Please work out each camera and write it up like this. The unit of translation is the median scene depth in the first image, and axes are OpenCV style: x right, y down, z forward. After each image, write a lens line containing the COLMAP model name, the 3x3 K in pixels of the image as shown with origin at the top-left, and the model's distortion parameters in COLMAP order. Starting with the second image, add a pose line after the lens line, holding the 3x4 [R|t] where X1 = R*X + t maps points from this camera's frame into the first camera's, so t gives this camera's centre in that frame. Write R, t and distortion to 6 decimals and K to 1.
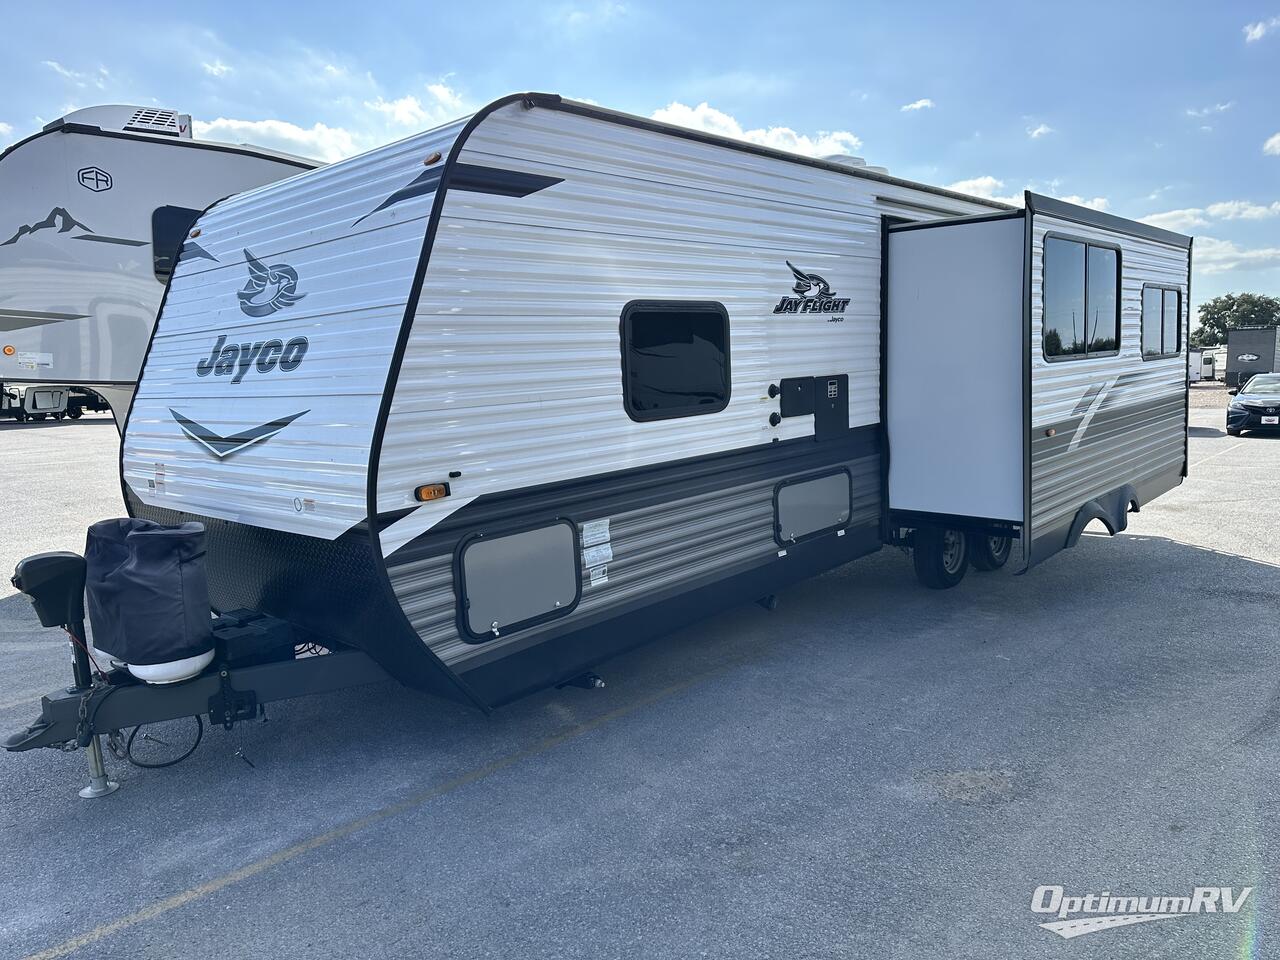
lens RADIAL K [[918.1, 0, 640.0], [0, 918.1, 480.0], [0, 0, 1]] dist [0.001203, -0.000492]
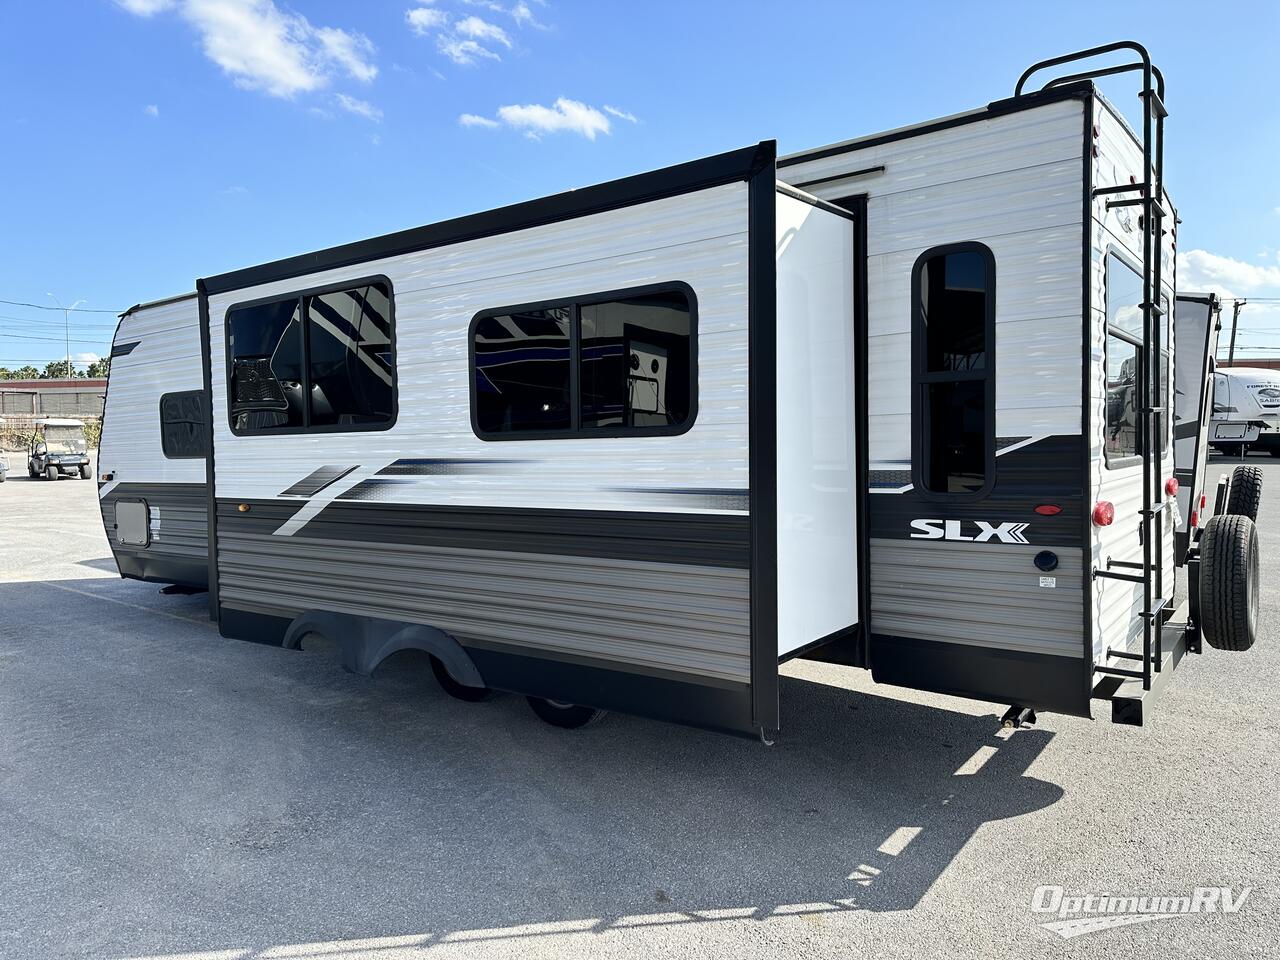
lens RADIAL K [[918.1, 0, 640.0], [0, 918.1, 480.0], [0, 0, 1]] dist [0.001203, -0.000492]
pose [[0.102893, 0.083129, -0.991213, 2.376433], [-0.117027, 0.990593, 0.070929, -0.323688], [0.987784, 0.108700, 0.111653, 2.140119]]
